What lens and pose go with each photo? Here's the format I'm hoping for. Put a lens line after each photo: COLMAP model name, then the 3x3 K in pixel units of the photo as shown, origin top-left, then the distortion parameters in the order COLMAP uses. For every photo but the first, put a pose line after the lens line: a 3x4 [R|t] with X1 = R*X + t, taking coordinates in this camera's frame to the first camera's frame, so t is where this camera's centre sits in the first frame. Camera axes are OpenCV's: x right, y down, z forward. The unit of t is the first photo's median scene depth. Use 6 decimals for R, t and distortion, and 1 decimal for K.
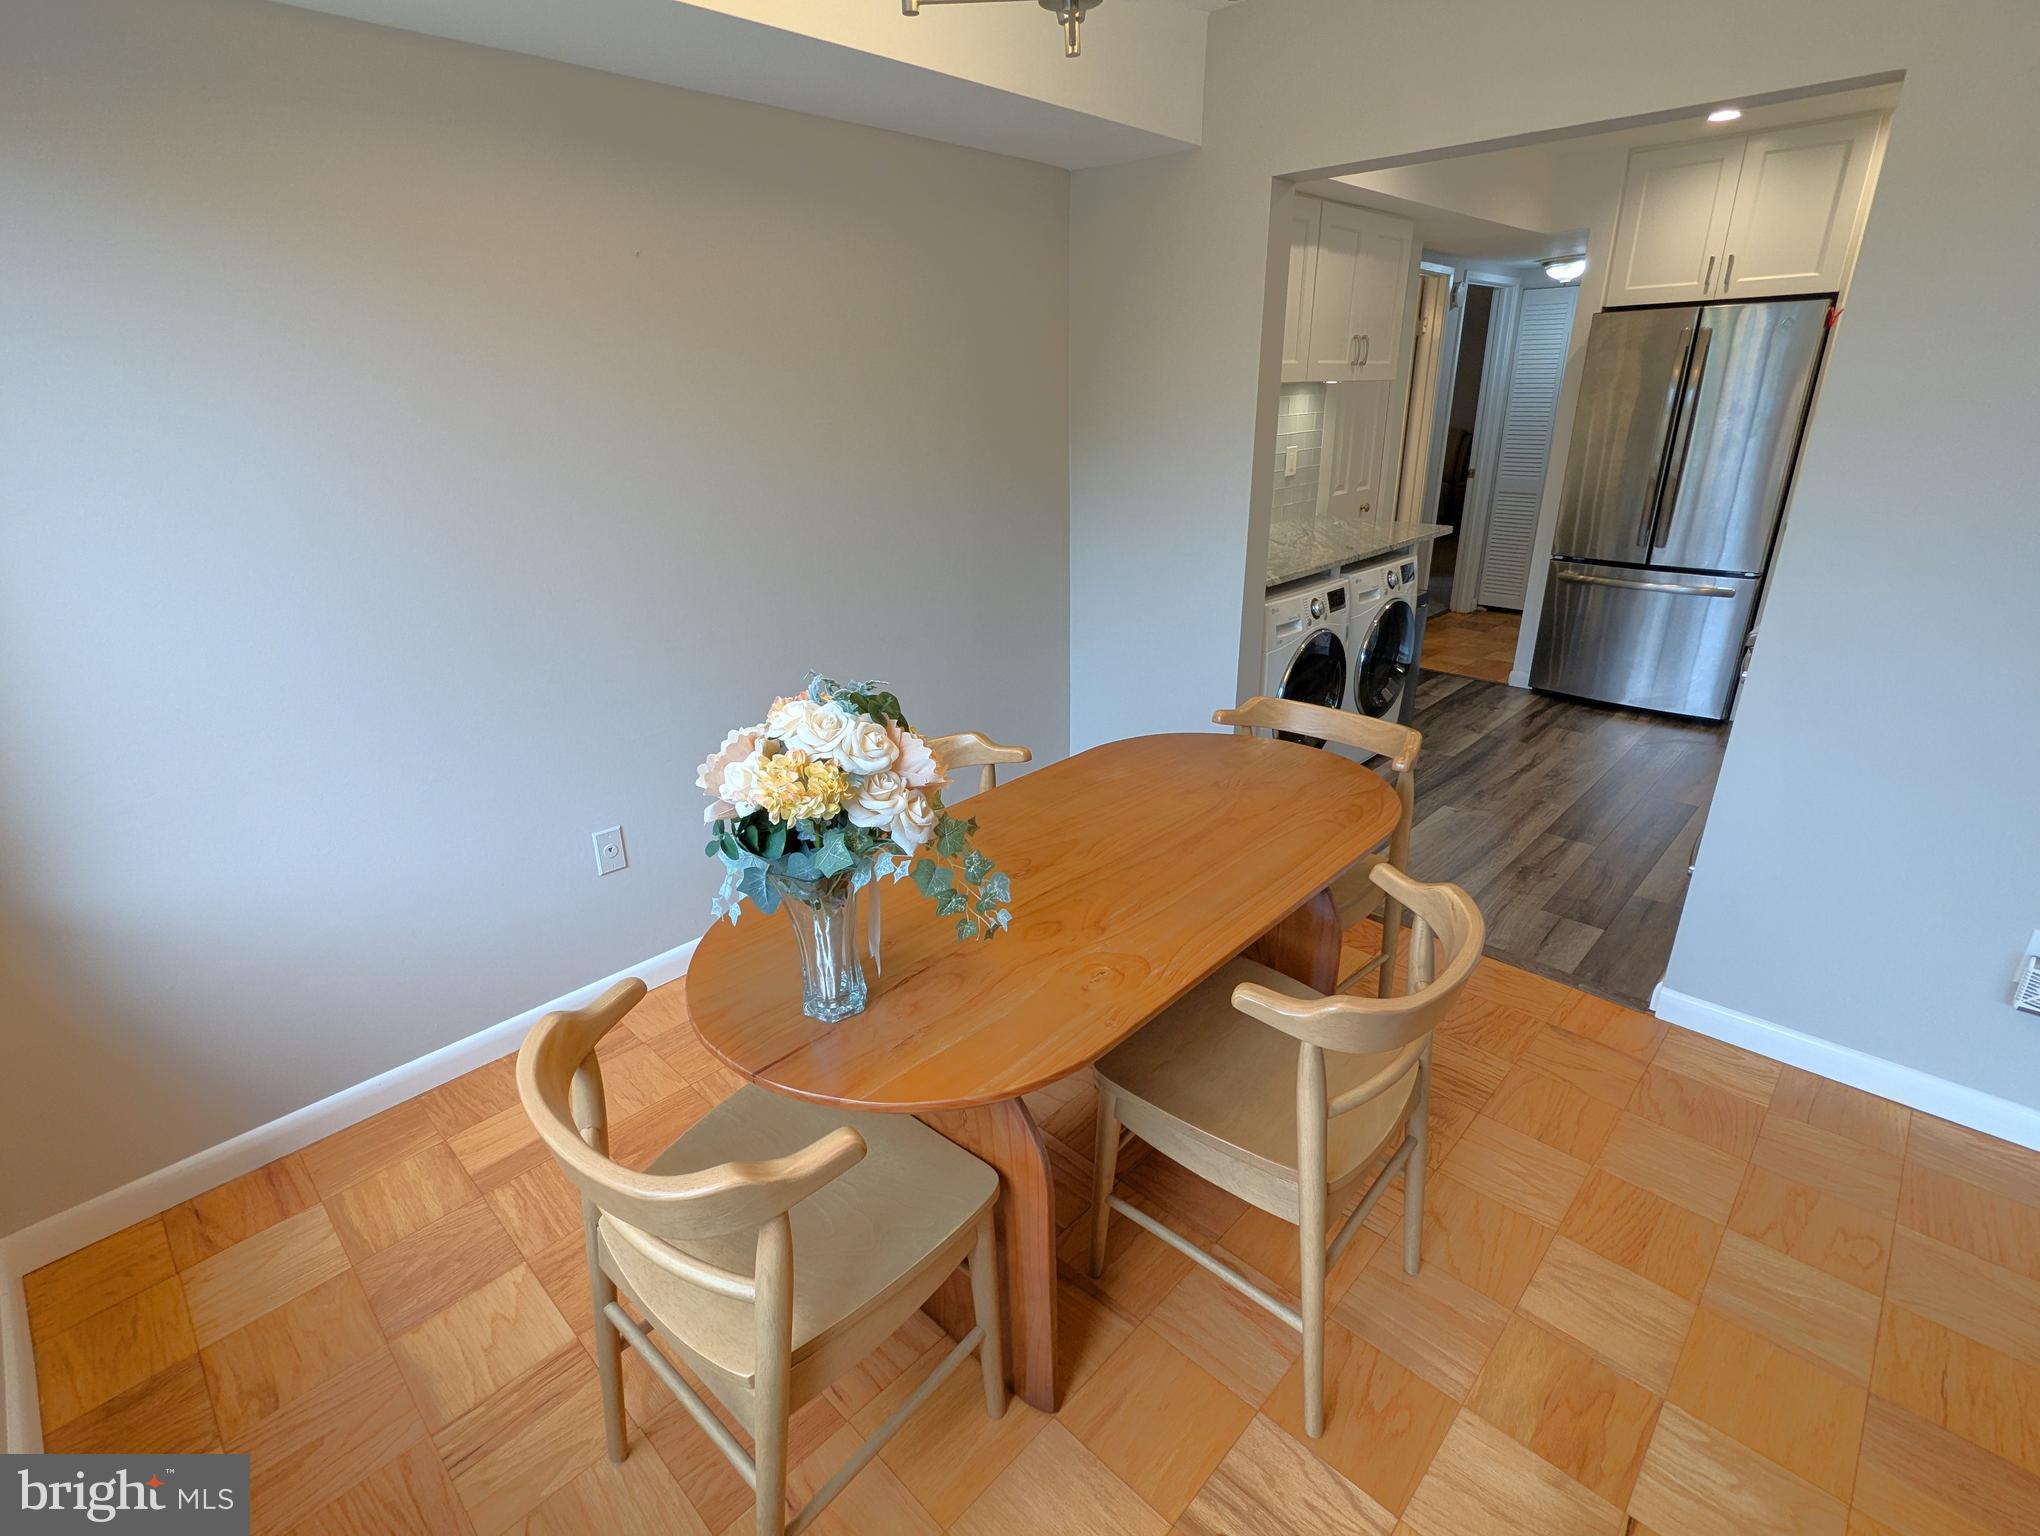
lens RADIAL K [[969.3, 0, 1018.3], [0, 969.3, 770.9], [0, 0, 1]] dist [0.001513, -0.001055]
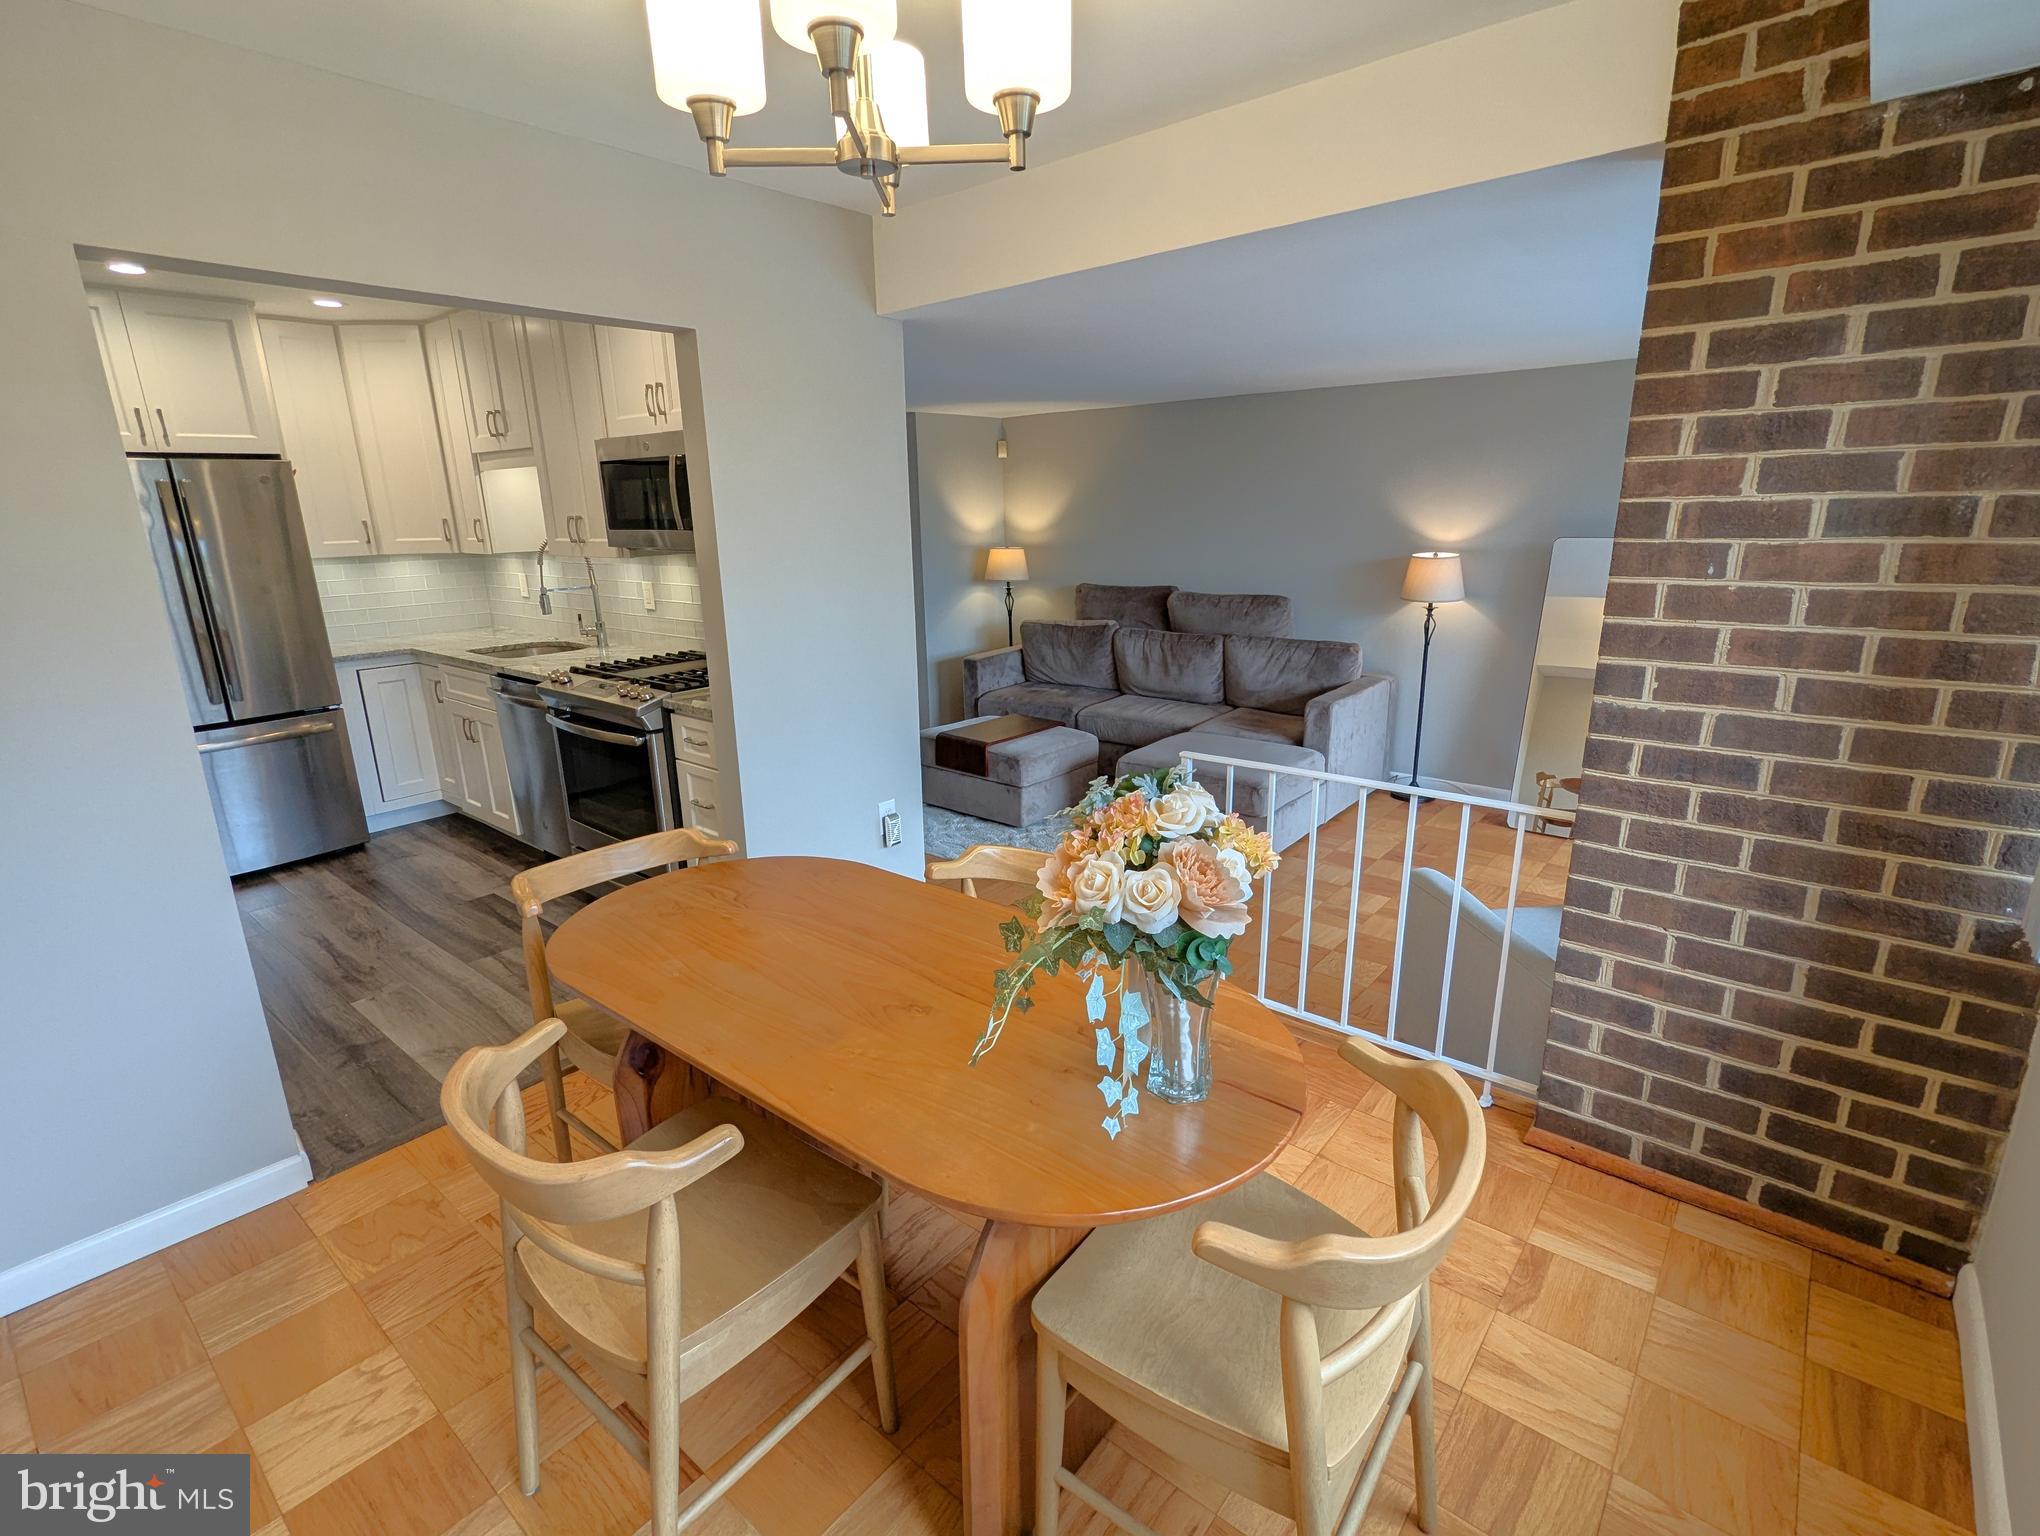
lens RADIAL K [[970.8, 0, 1019.2], [0, 970.8, 767.8], [0, 0, 1]] dist [-0.002145, 0.002336]
pose [[-0.073980, -0.242319, 0.967372, -0.320062], [0.390722, 0.885435, 0.251676, -0.111835], [-0.917531, 0.396593, 0.029175, 0.294668]]
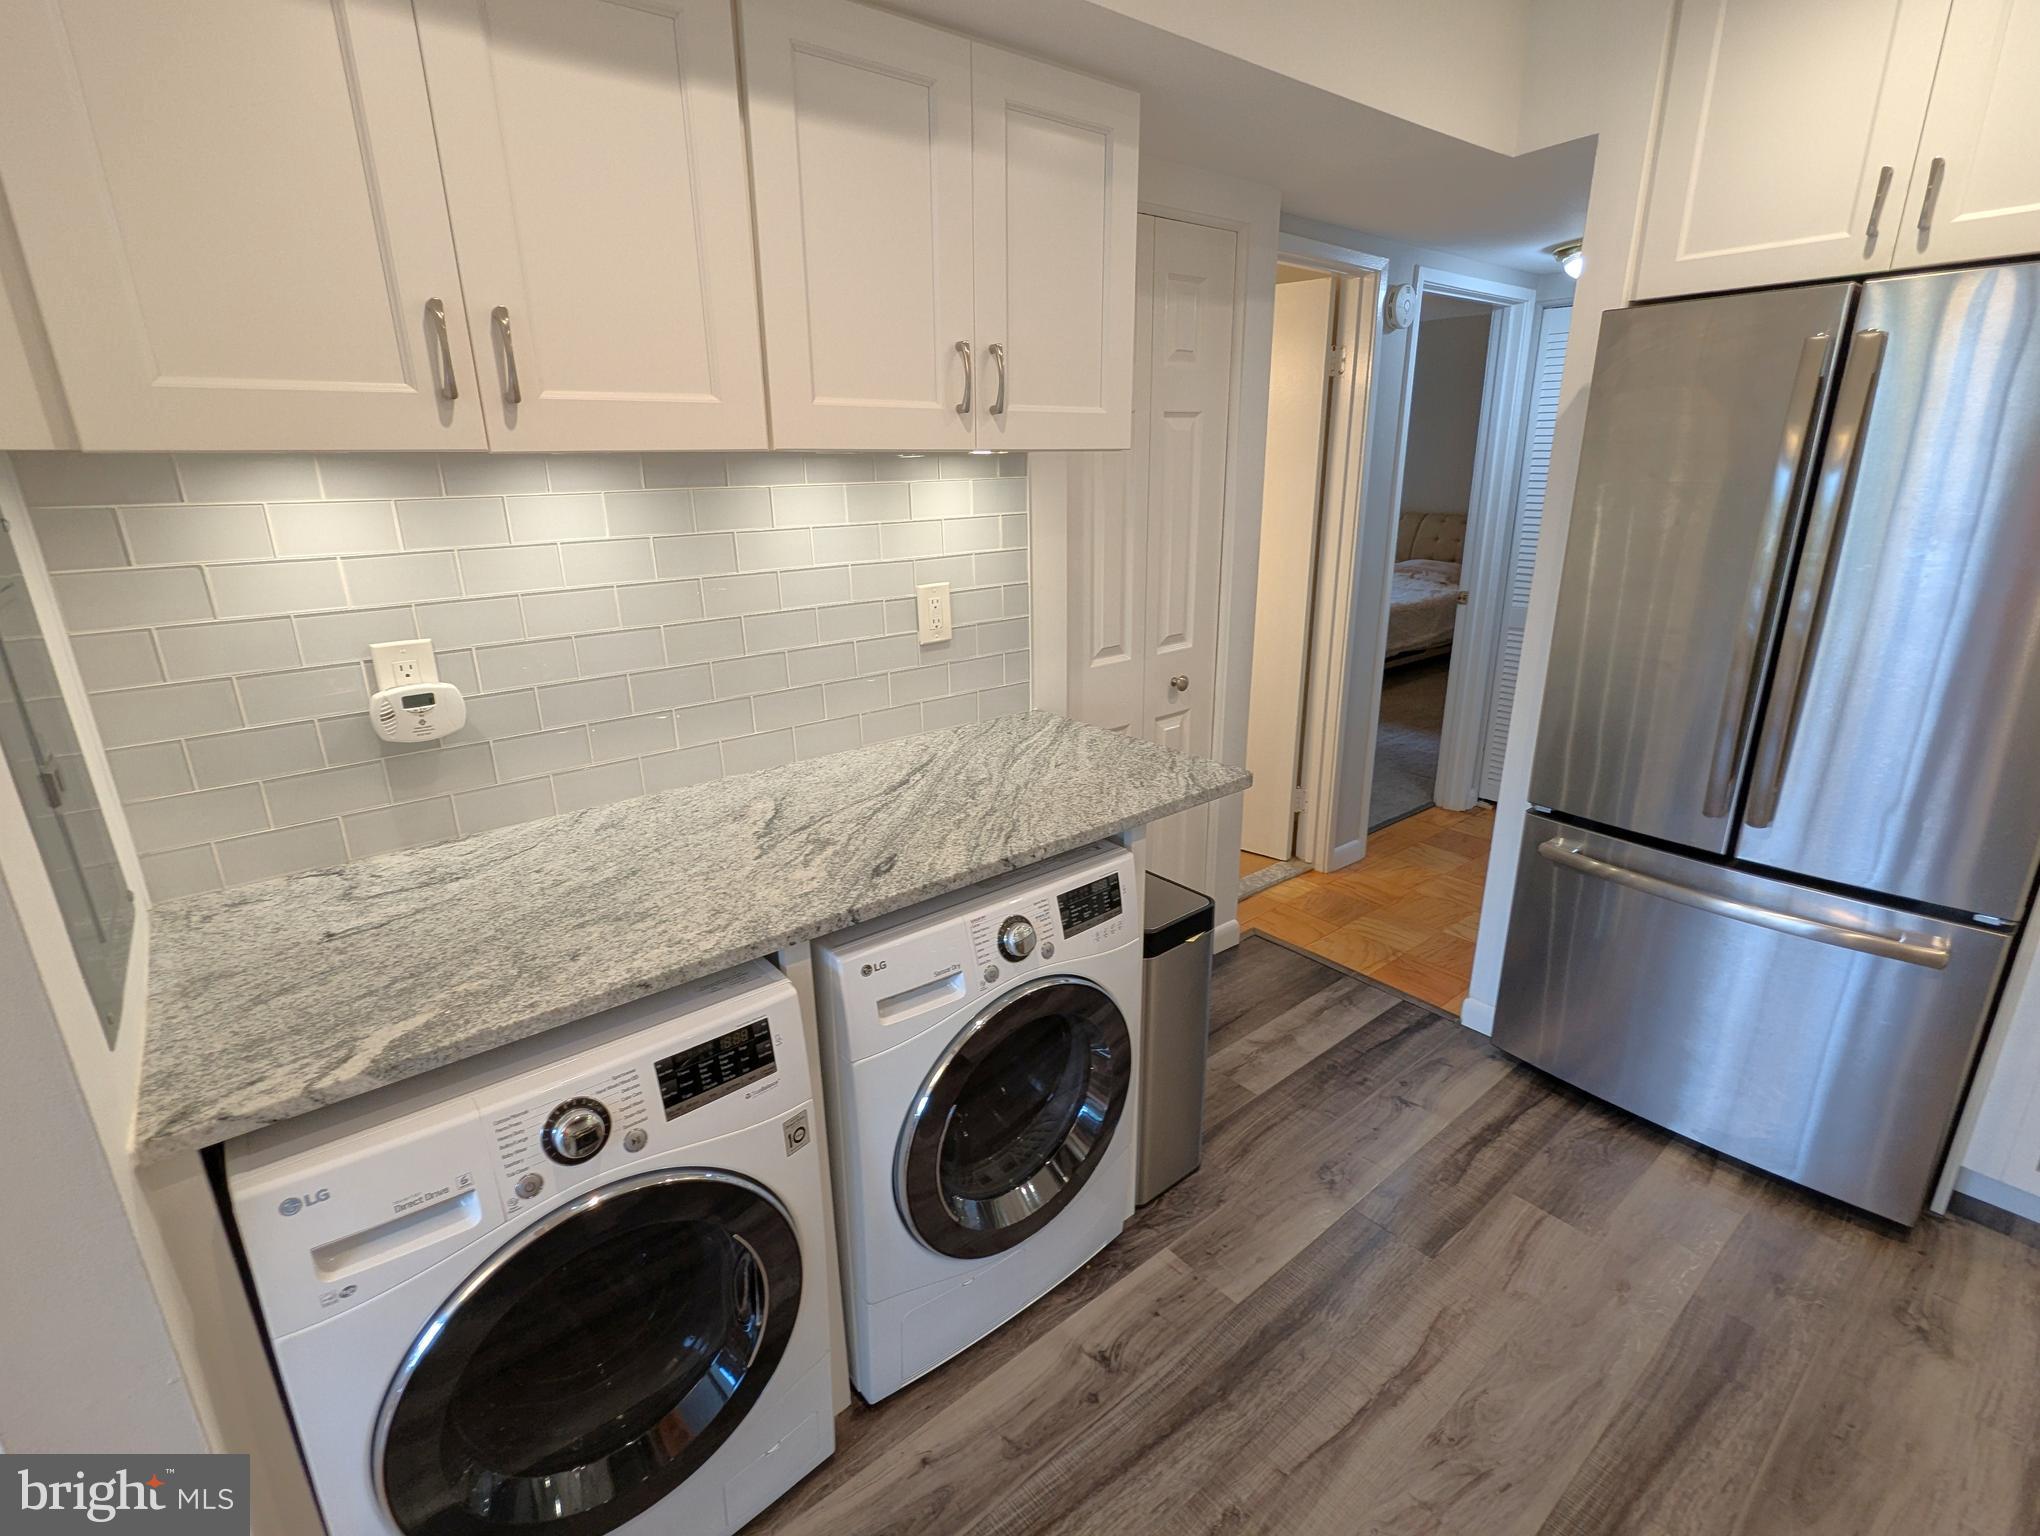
lens RADIAL K [[969.3, 0, 1018.3], [0, 969.3, 770.9], [0, 0, 1]] dist [0.001513, -0.001055]
pose [[0.993795, 0.043123, -0.102527, 0.364659], [-0.049521, 0.996927, -0.060691, -0.208005], [0.099595, 0.065392, 0.992877, 0.517604]]
